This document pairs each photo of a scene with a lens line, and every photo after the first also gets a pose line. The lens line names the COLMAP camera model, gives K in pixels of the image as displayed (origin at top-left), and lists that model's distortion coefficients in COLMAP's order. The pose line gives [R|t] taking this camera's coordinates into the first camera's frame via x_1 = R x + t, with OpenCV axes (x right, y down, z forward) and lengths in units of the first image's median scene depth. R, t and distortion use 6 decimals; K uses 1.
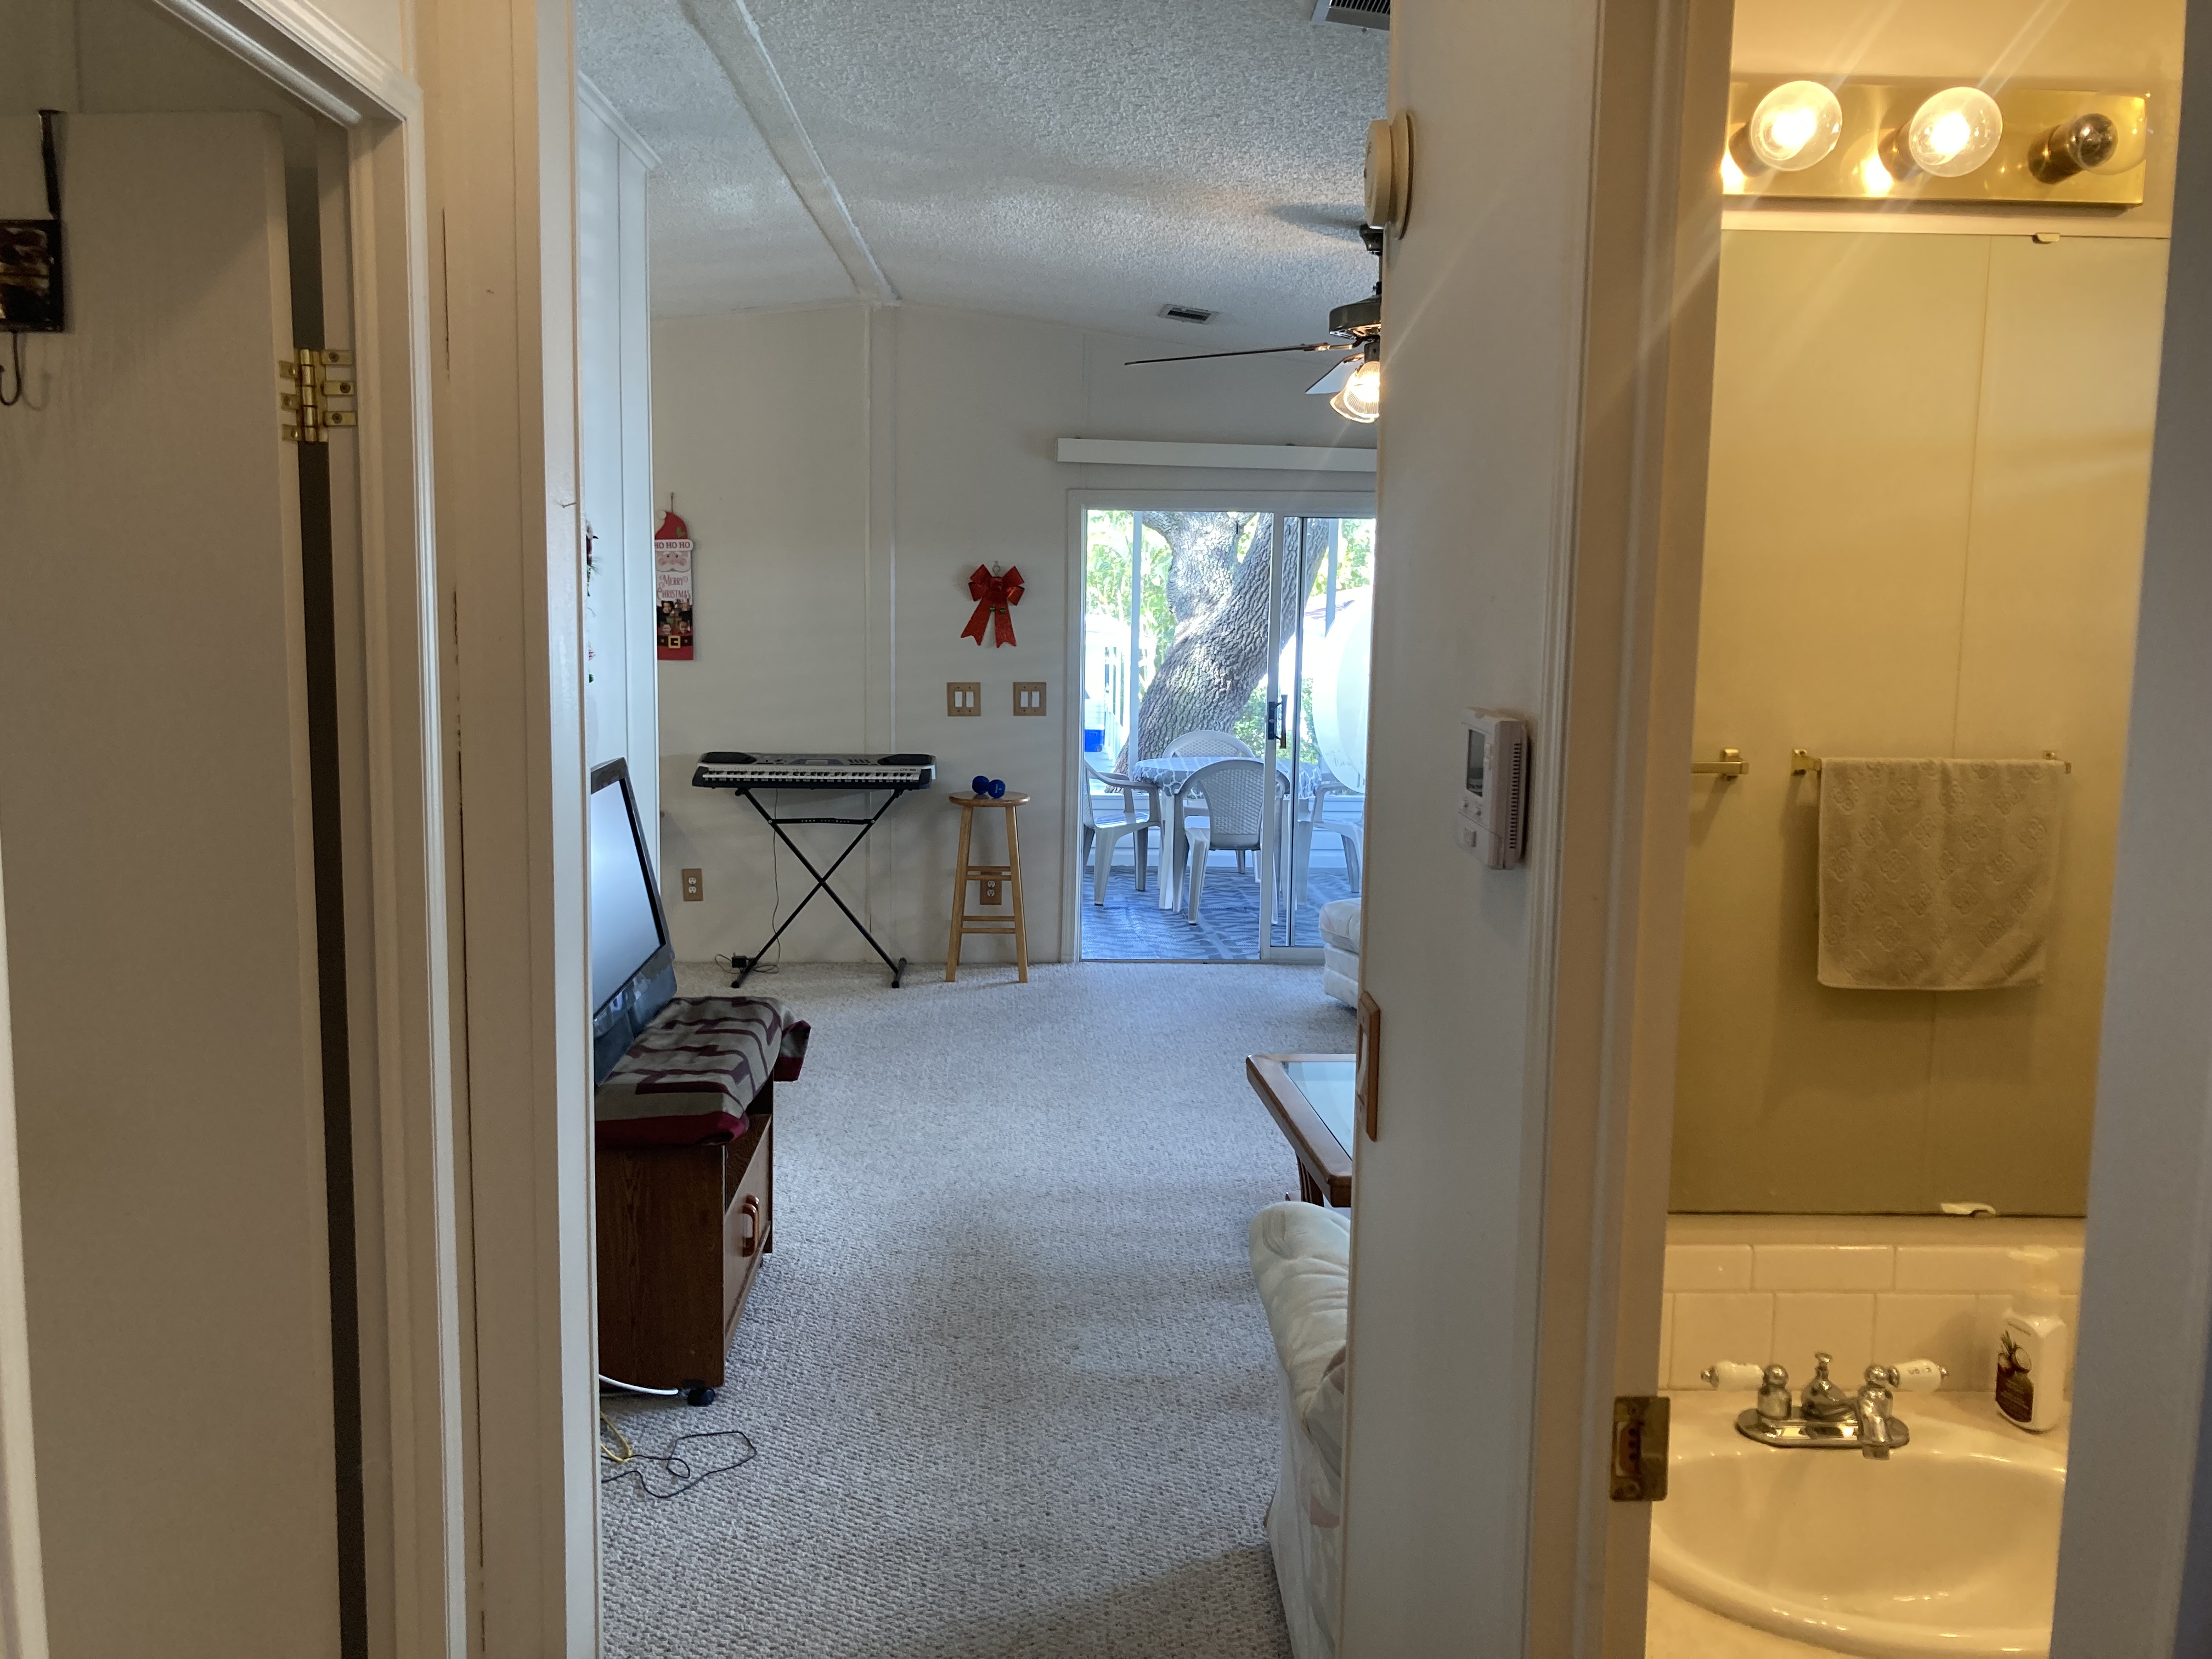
lens RADIAL K [[1802.1, 0, 1103.4], [0, 1802.1, 830.5], [0, 0, 1]] dist [0.013478, -0.030698]
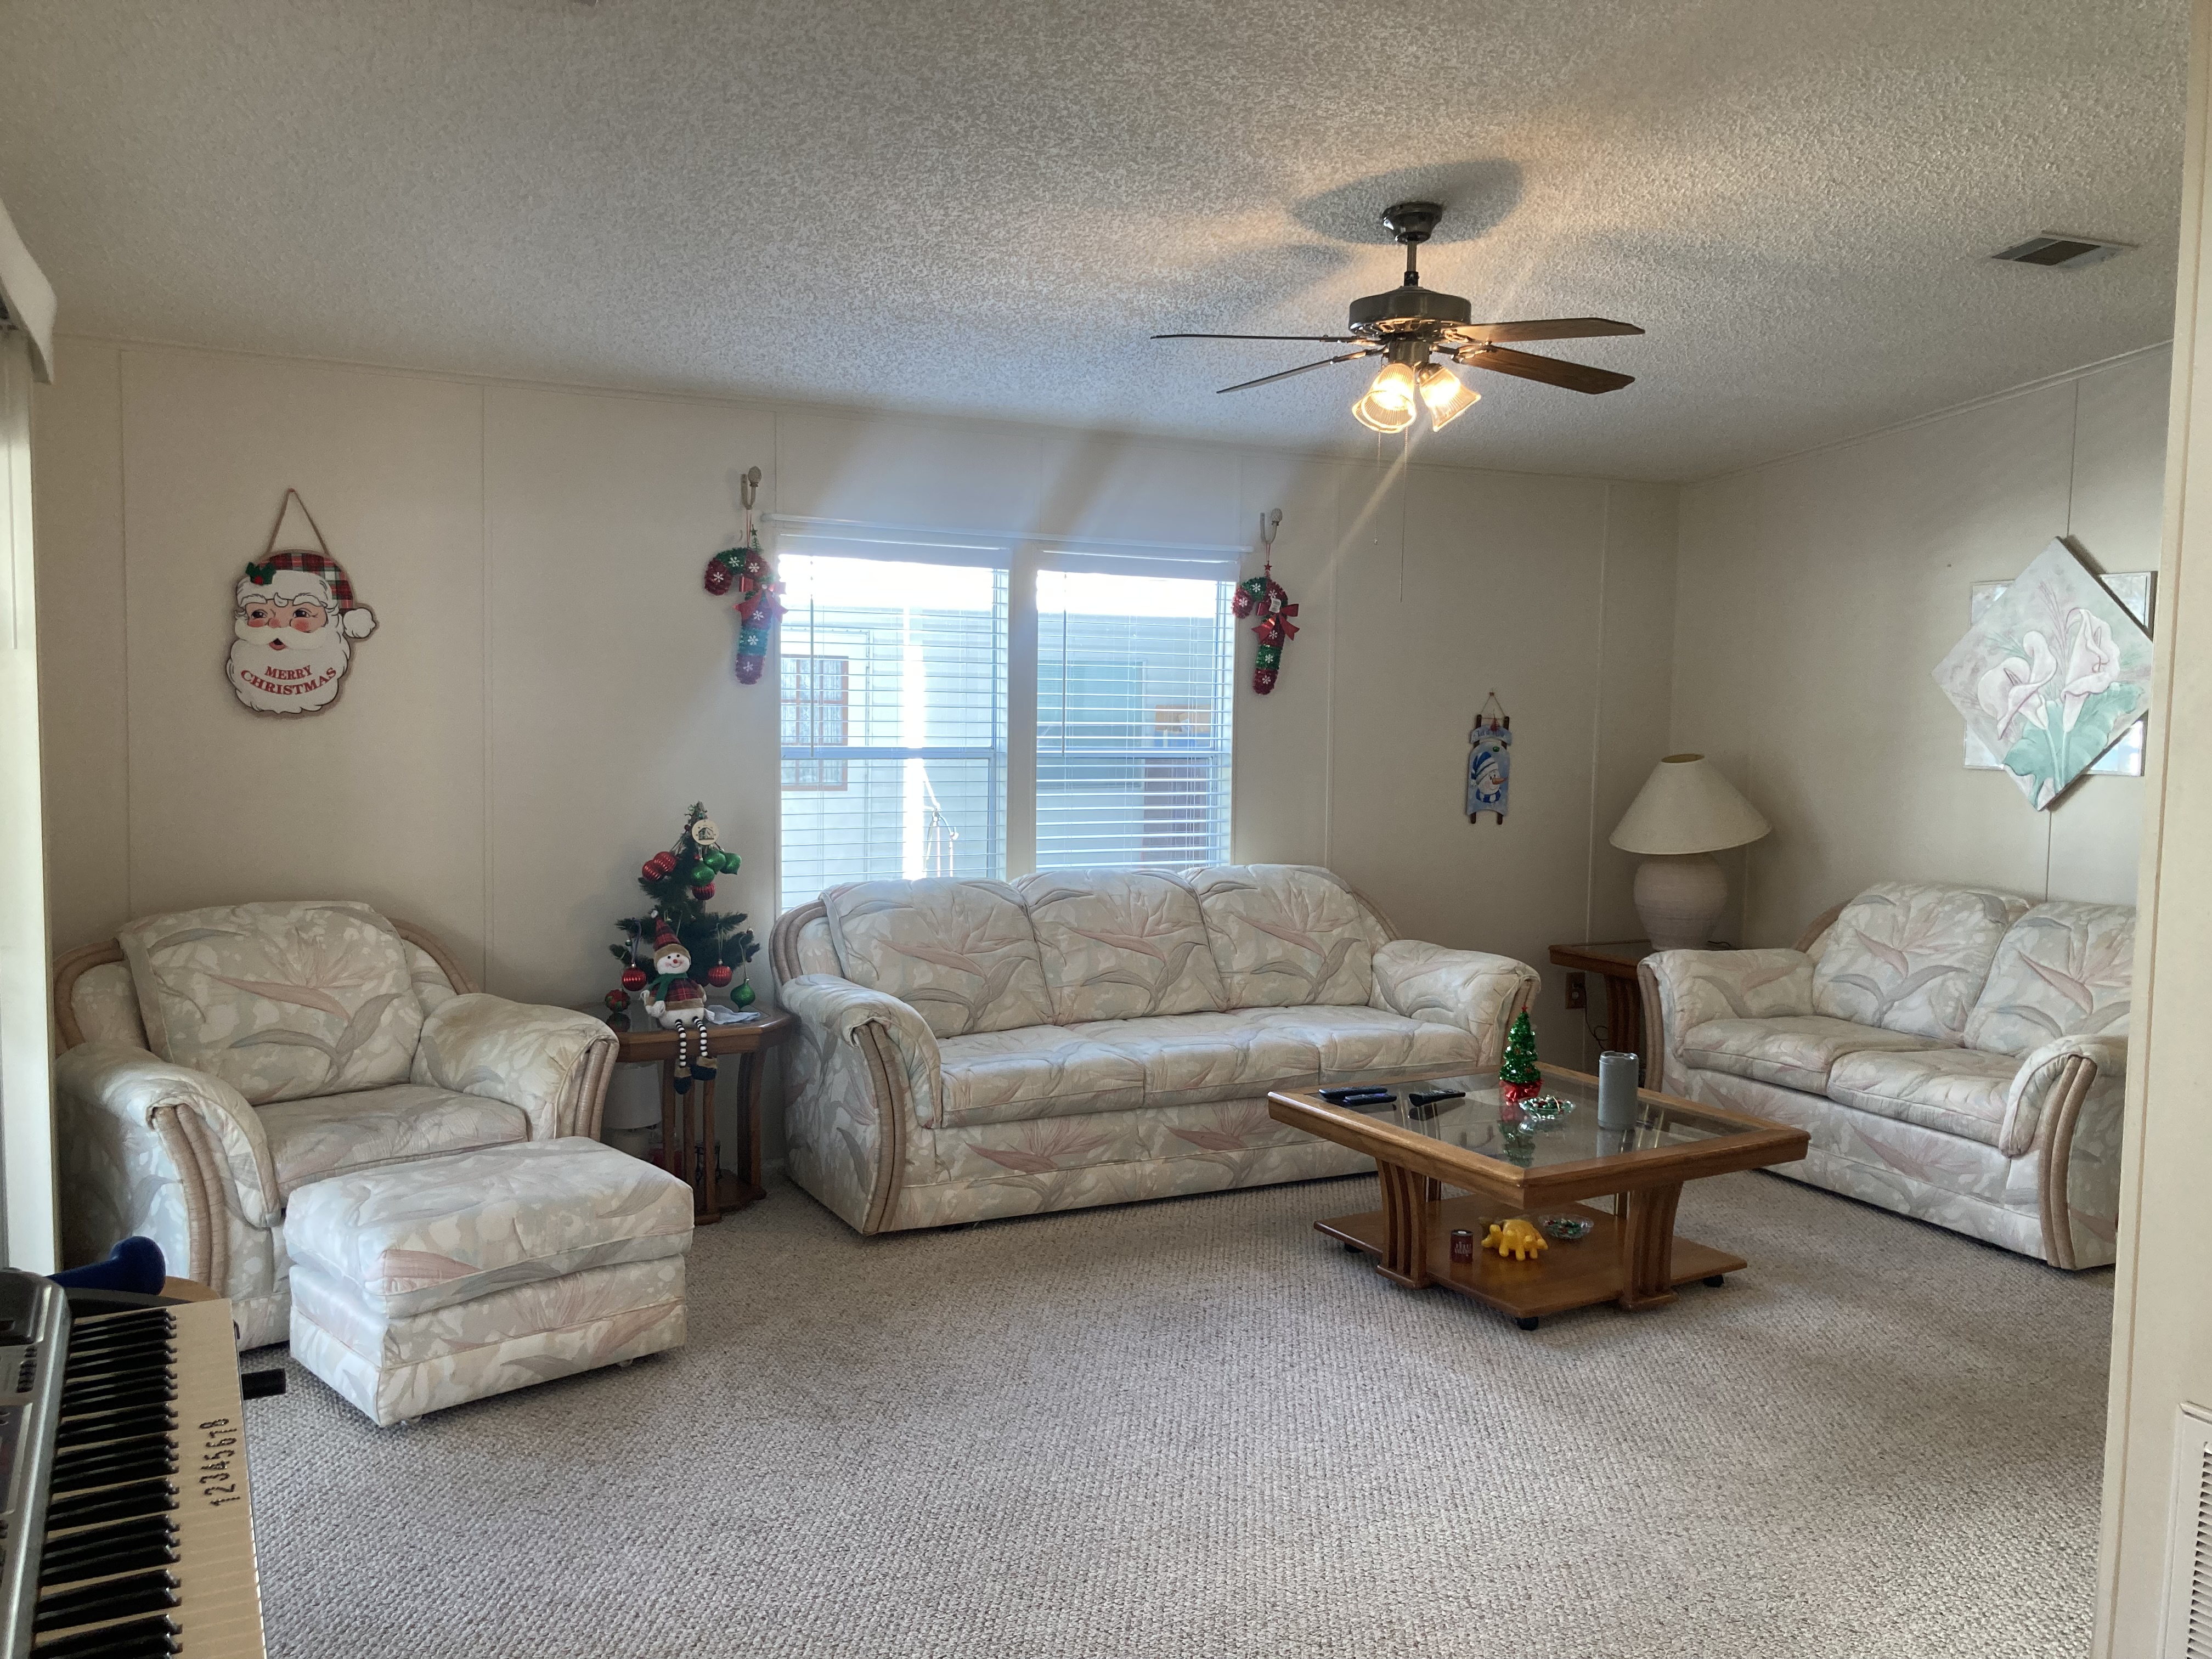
lens RADIAL K [[1802.1, 0, 1127.1], [0, 1802.1, 825.3], [0, 0, 1]] dist [0.013478, -0.030698]
pose [[-0.438157, -0.091341, 0.894246, -0.363484], [0.097446, 0.984134, 0.148269, -0.114994], [-0.893601, 0.152106, -0.422304, 0.941231]]
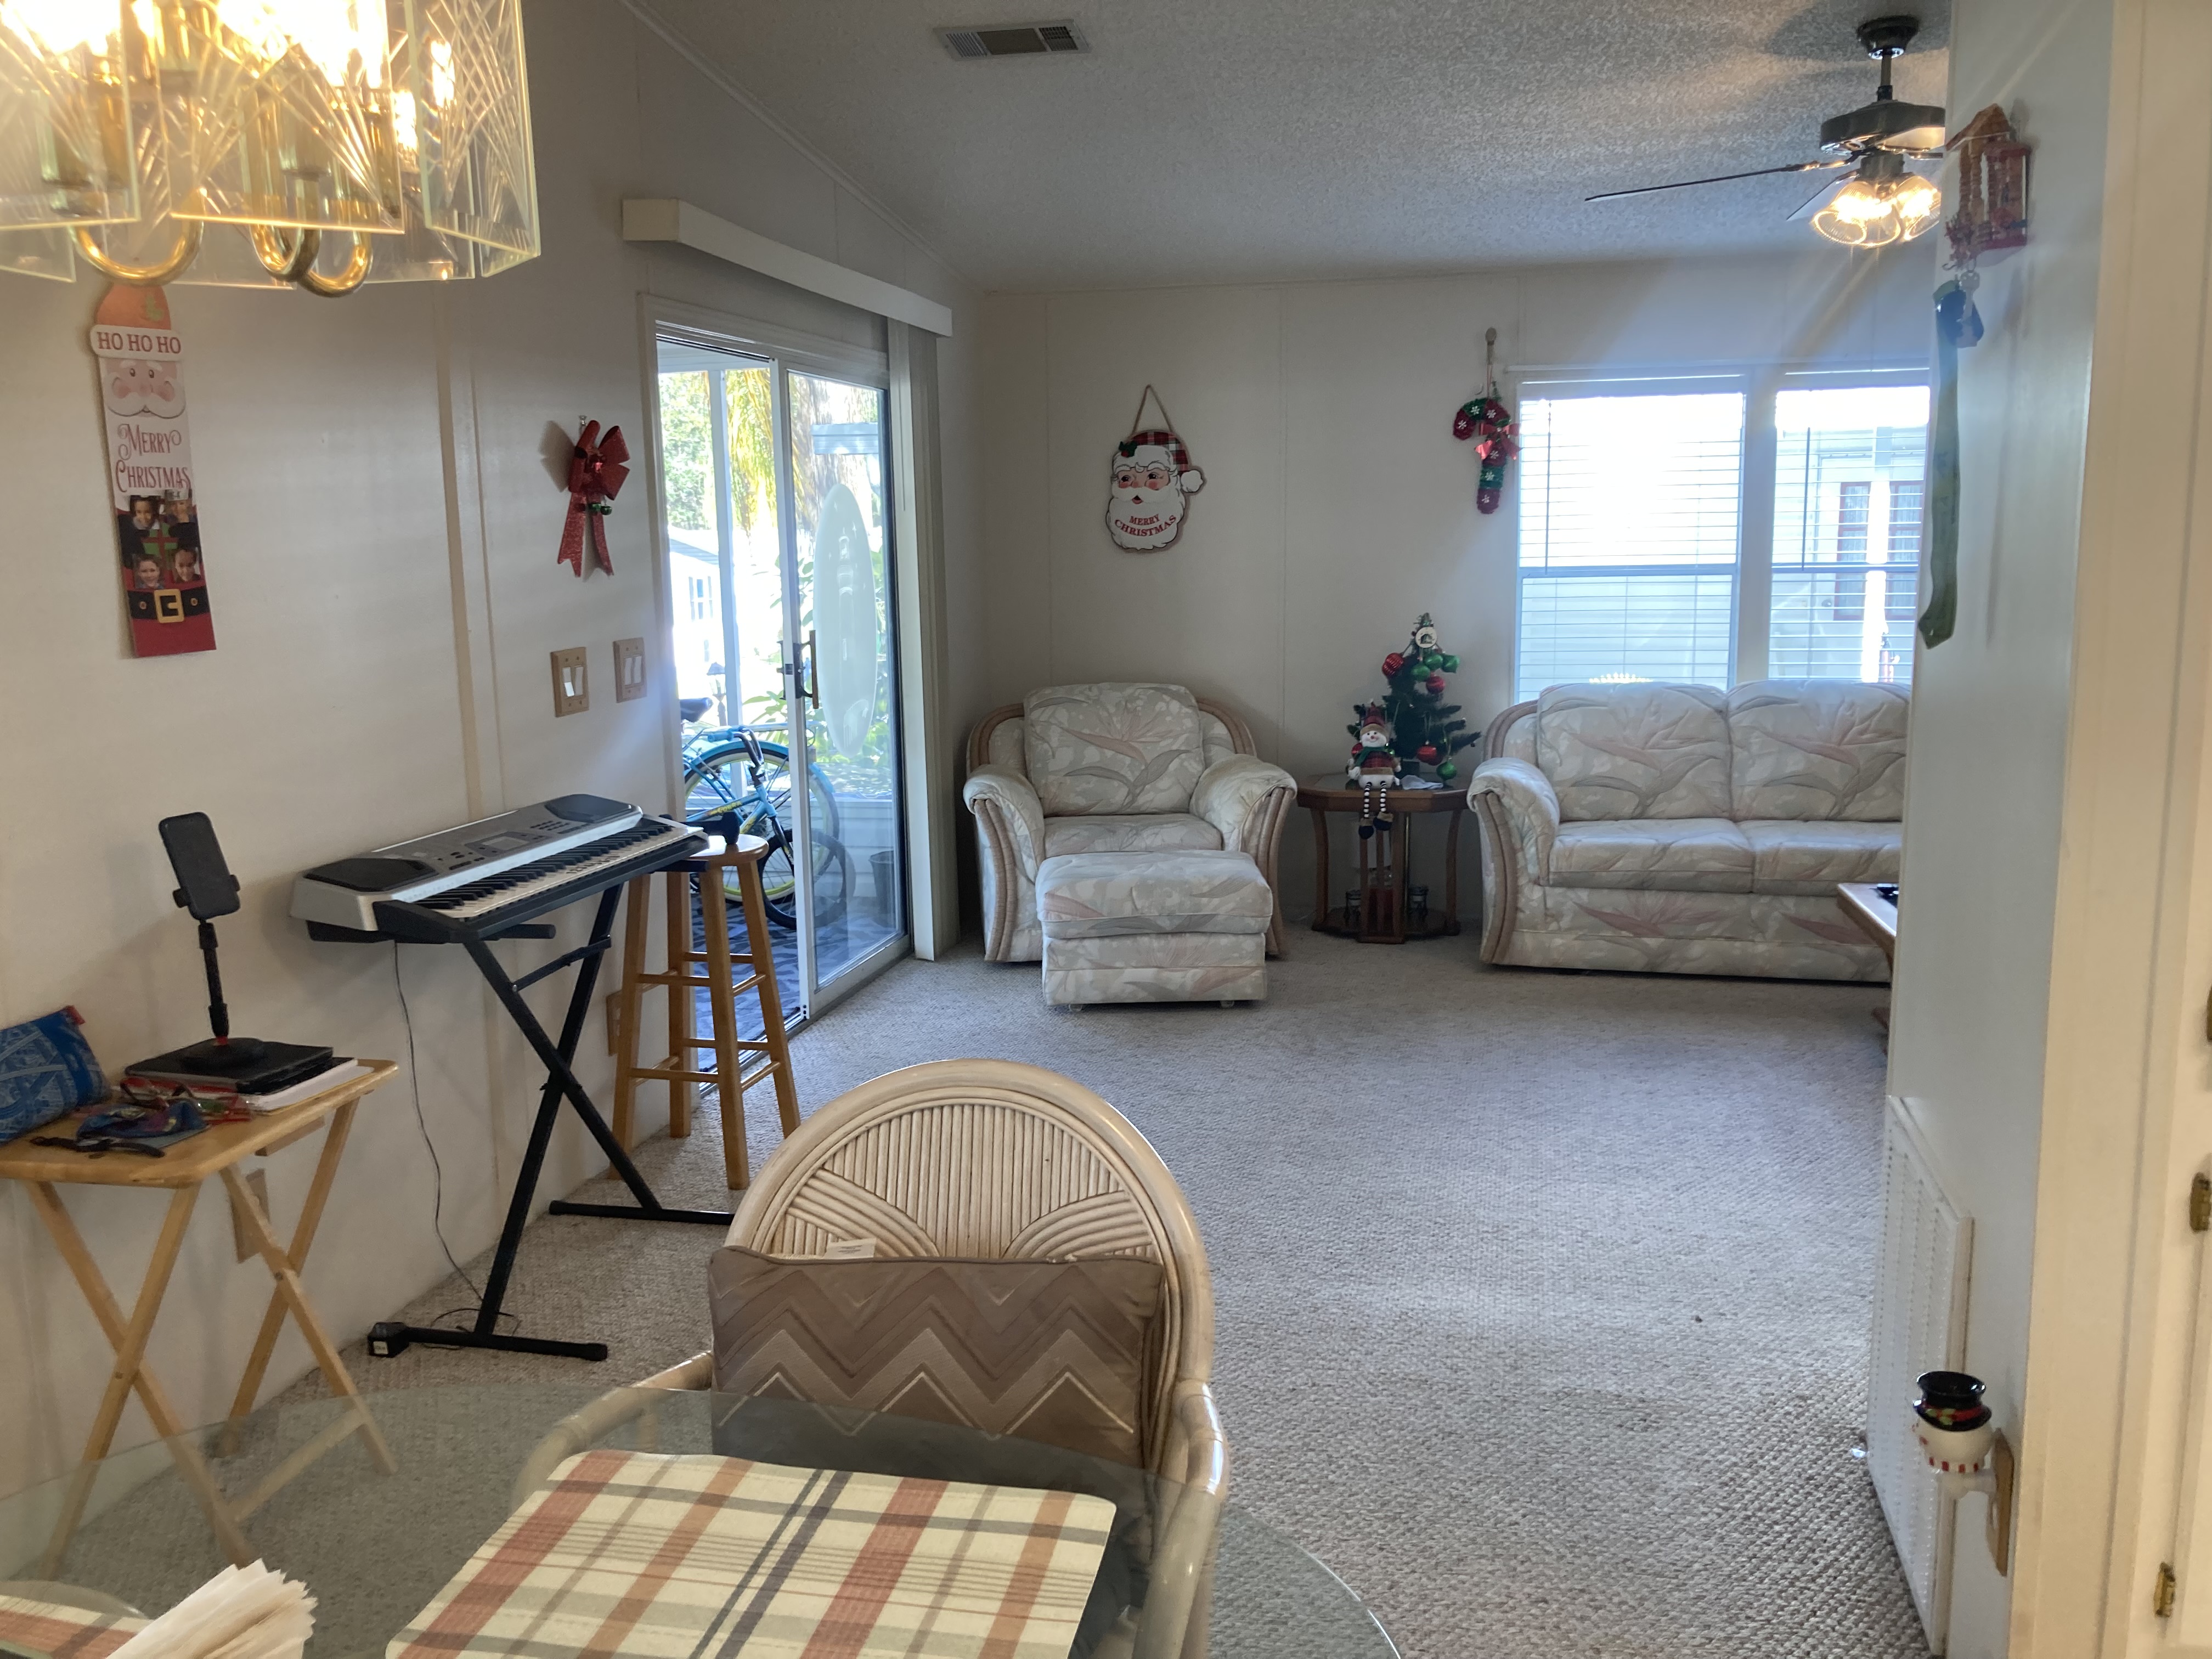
lens RADIAL K [[1802.1, 0, 1050.9], [0, 1802.1, 873.6], [0, 0, 1]] dist [0.013478, -0.030698]
pose [[0.286996, -0.199467, 0.936934, -0.546987], [0.154961, 0.974866, 0.160075, -0.081419], [-0.945315, 0.099248, 0.310692, 0.710578]]
